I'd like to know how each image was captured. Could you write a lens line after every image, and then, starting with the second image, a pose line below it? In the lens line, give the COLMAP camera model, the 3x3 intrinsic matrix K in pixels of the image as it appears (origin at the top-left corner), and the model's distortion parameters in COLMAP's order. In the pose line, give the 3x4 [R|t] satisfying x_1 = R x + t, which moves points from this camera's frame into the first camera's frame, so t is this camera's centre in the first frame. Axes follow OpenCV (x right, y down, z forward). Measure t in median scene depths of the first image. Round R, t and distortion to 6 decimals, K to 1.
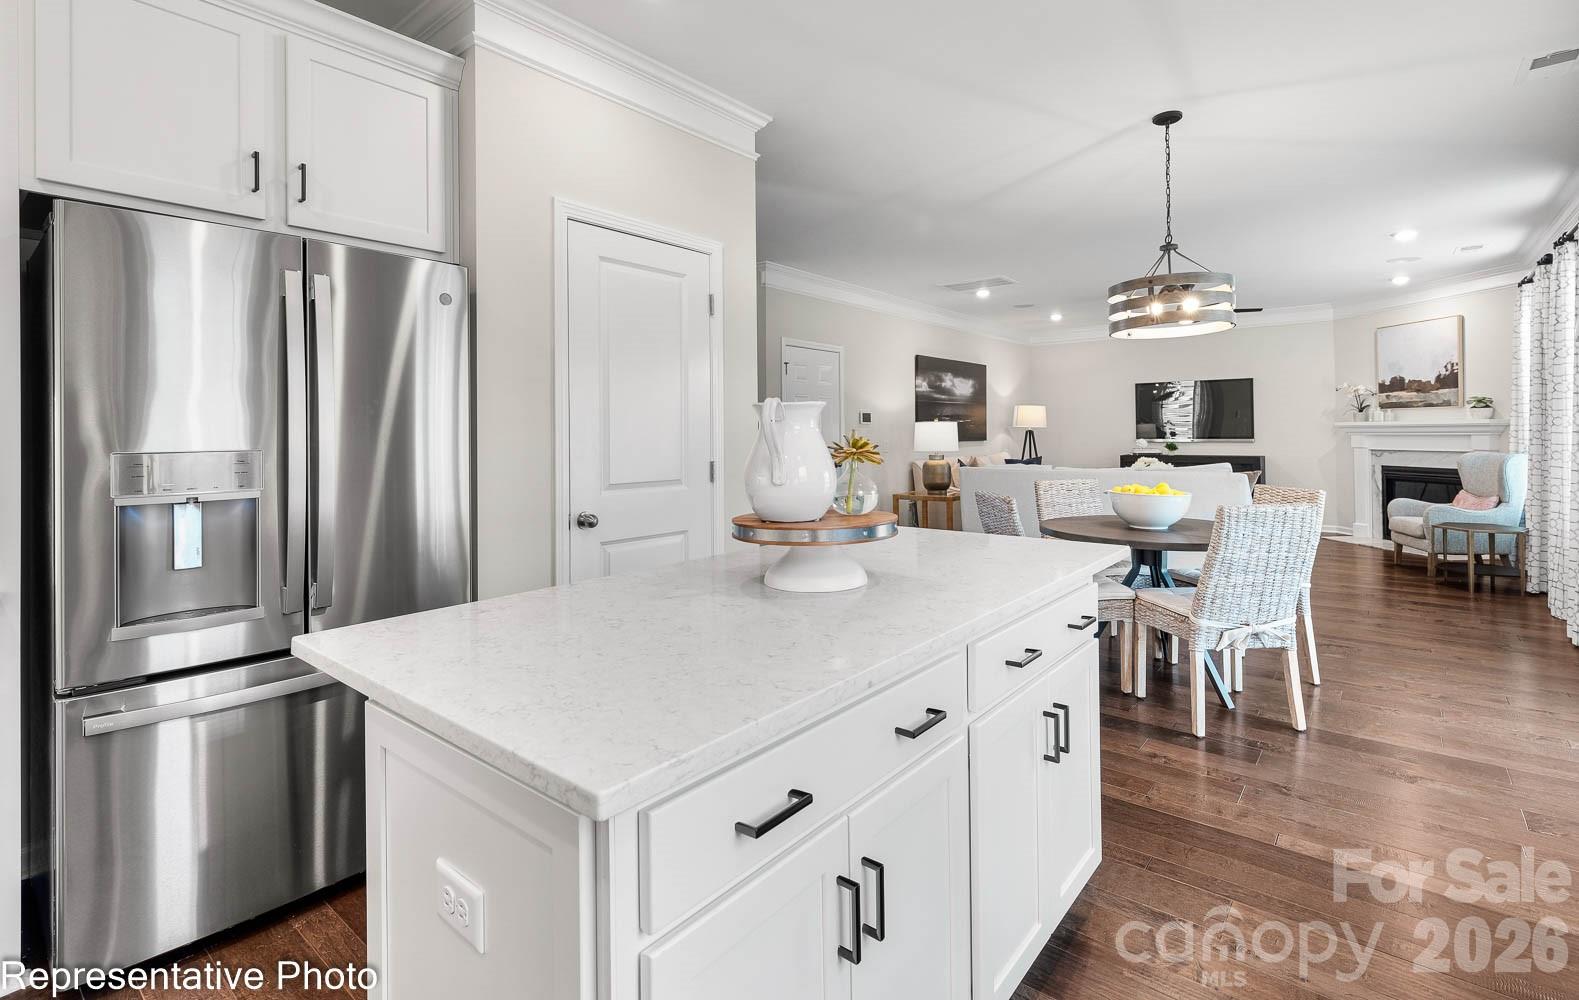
lens RADIAL K [[700.7, 0, 798.8], [0, 700.7, 420.2], [0, 0, 1]] dist [-0.022861, 0.001911]
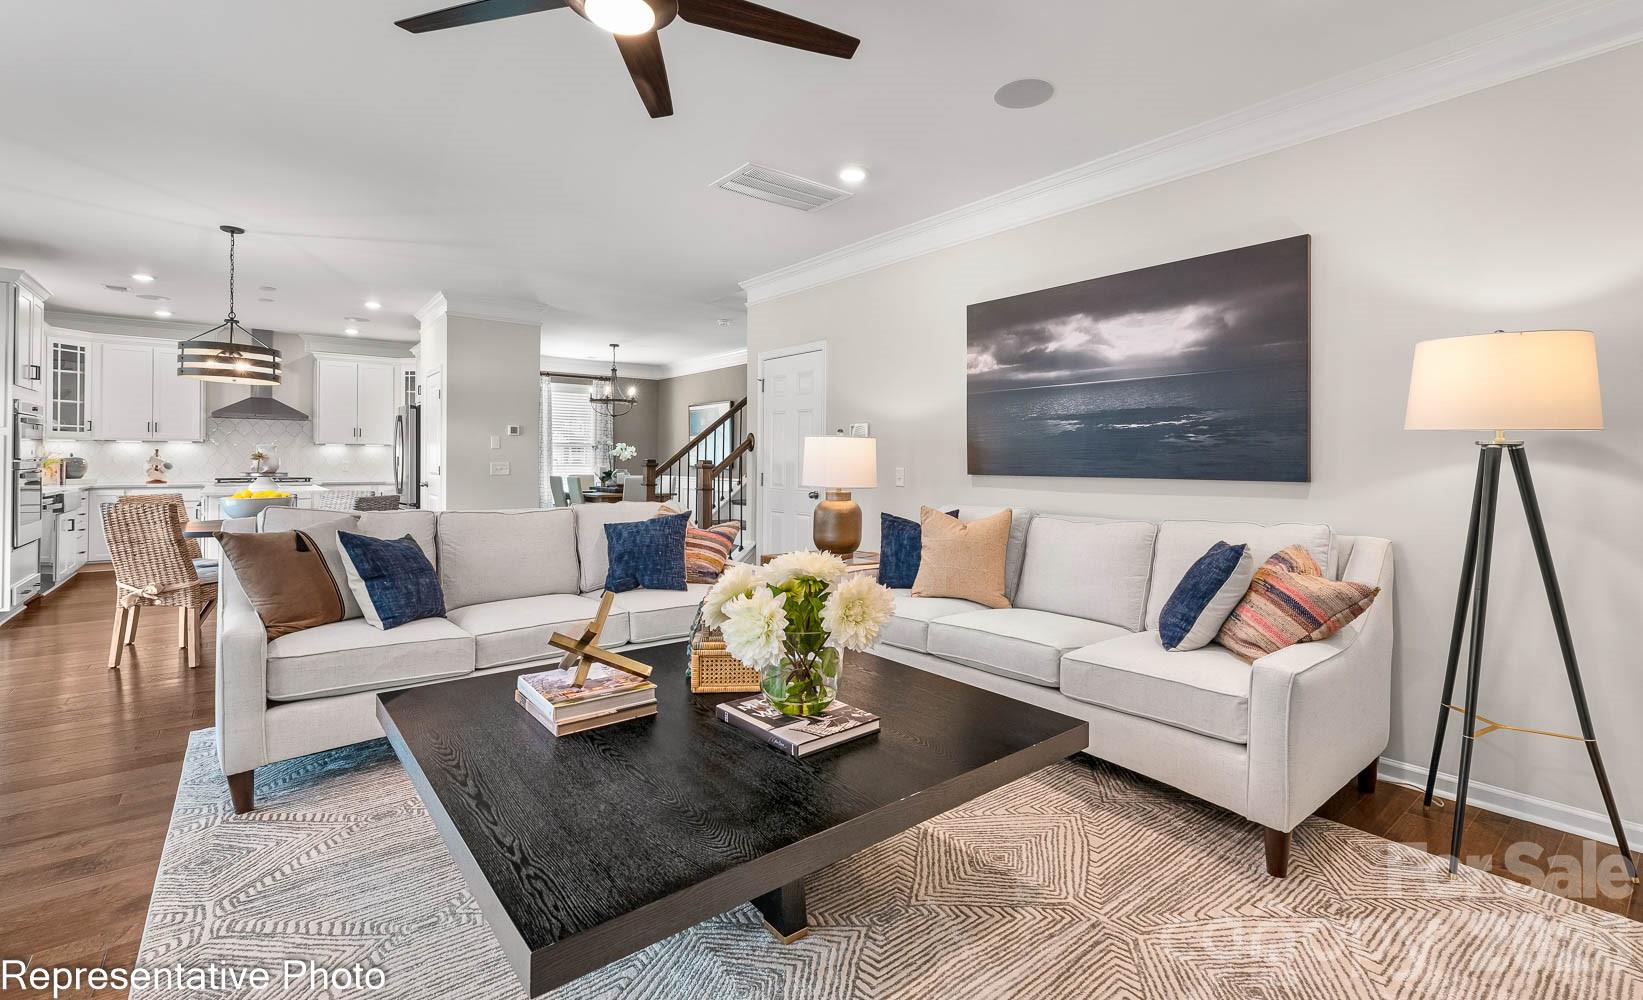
lens RADIAL K [[715.4, 0, 832.2], [0, 715.4, 457.5], [0, 0, 1]] dist [-0.003437, 0.000728]
pose [[-0.171781, 0.002400, -0.985132, 0.793824], [0.013997, 0.999902, -0.000004, 0.019709], [0.985036, -0.013789, -0.171798, 1.110275]]
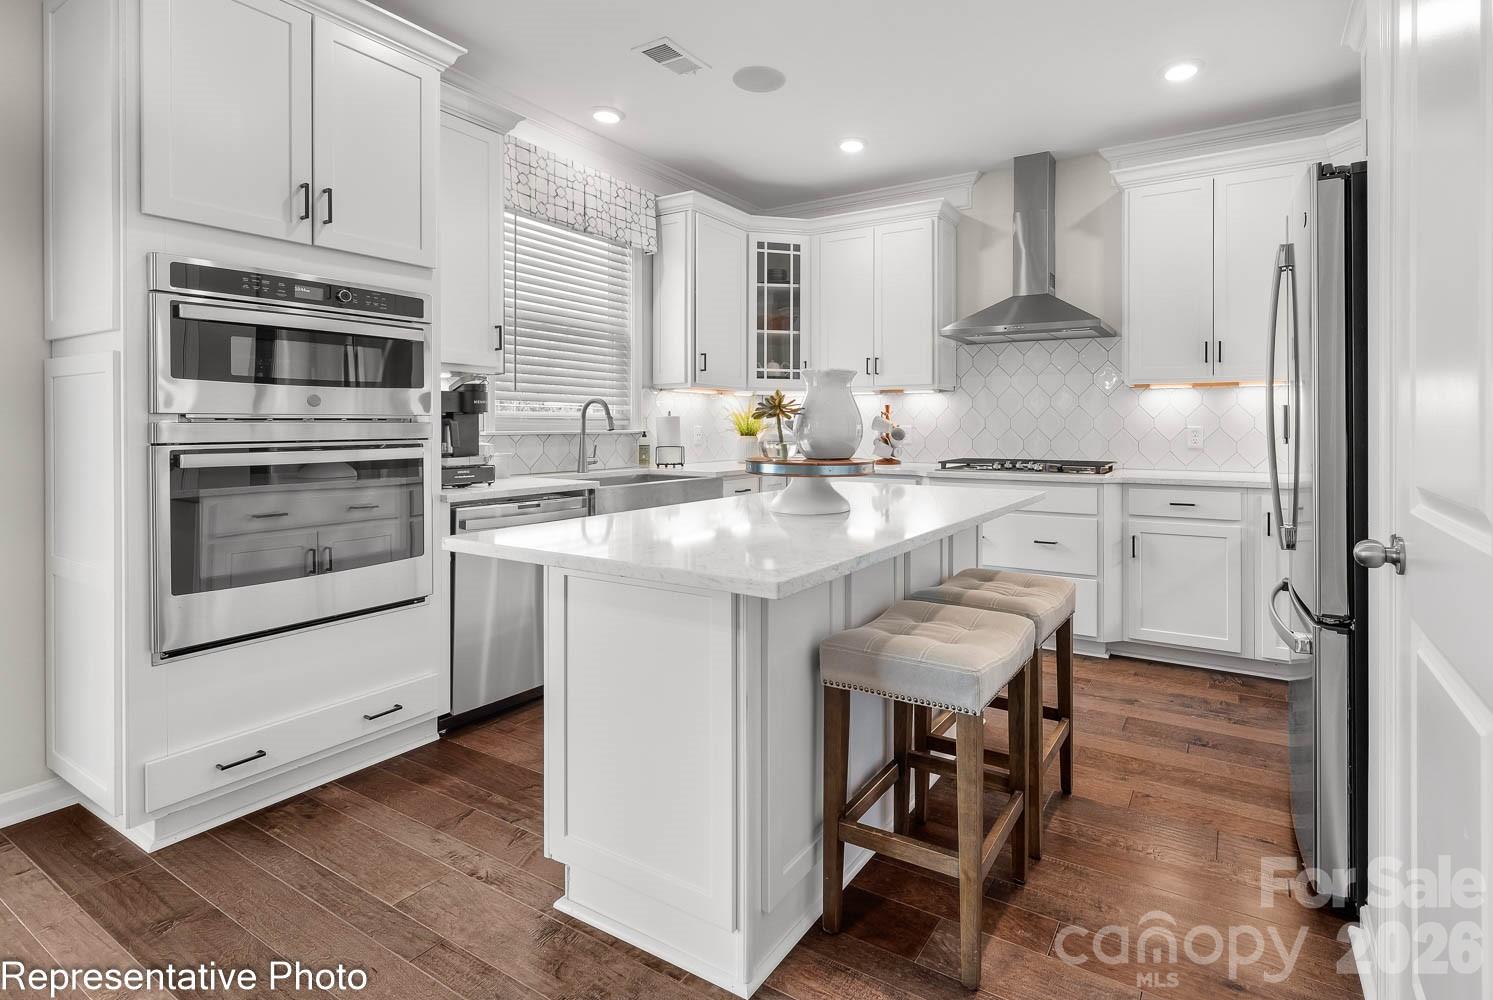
lens RADIAL K [[720.4, 0, 821.0], [0, 720.4, 428.3], [0, 0, 1]] dist [0.002498, -0.000025]
pose [[-0.982985, 0.006253, -0.183582, 0.038188], [0.008480, 0.999900, -0.011348, 0.019904], [0.183492, -0.012712, -0.982939, 0.494973]]
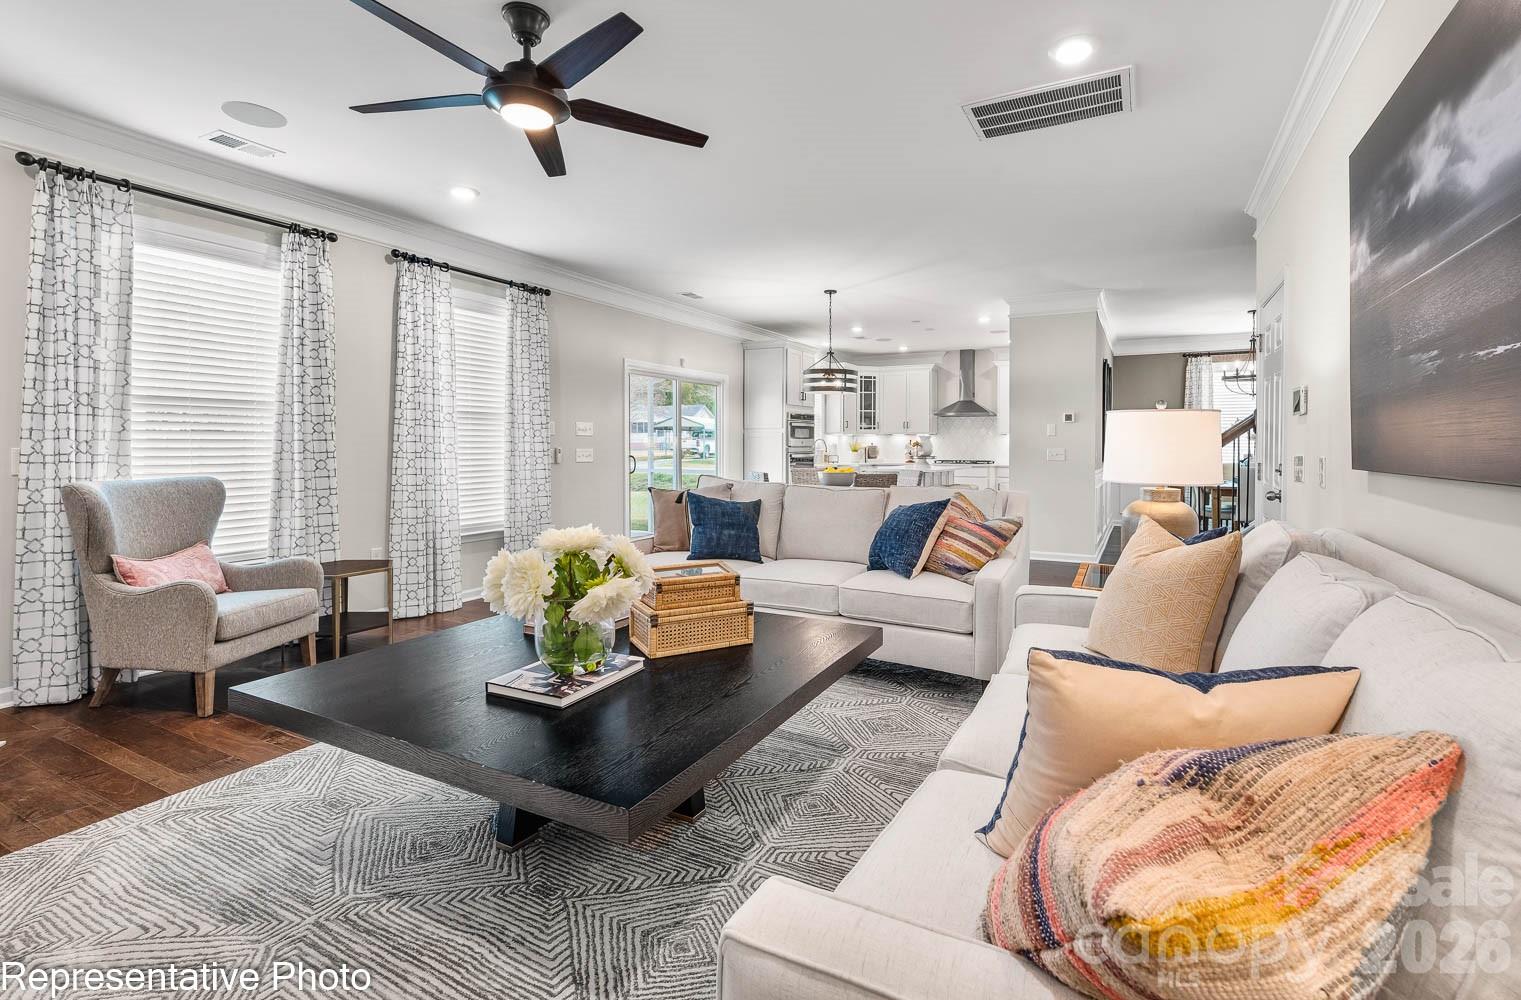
lens RADIAL K [[677.6, 0, 806.7], [0, 677.6, 456.3], [0, 0, 1]] dist [0.001725, 0.000346]
pose [[-0.967331, 0.009316, -0.253347, 0.504130], [0.009389, 0.999955, 0.000924, 0.026723], [0.253344, -0.001485, -0.967375, 1.350841]]
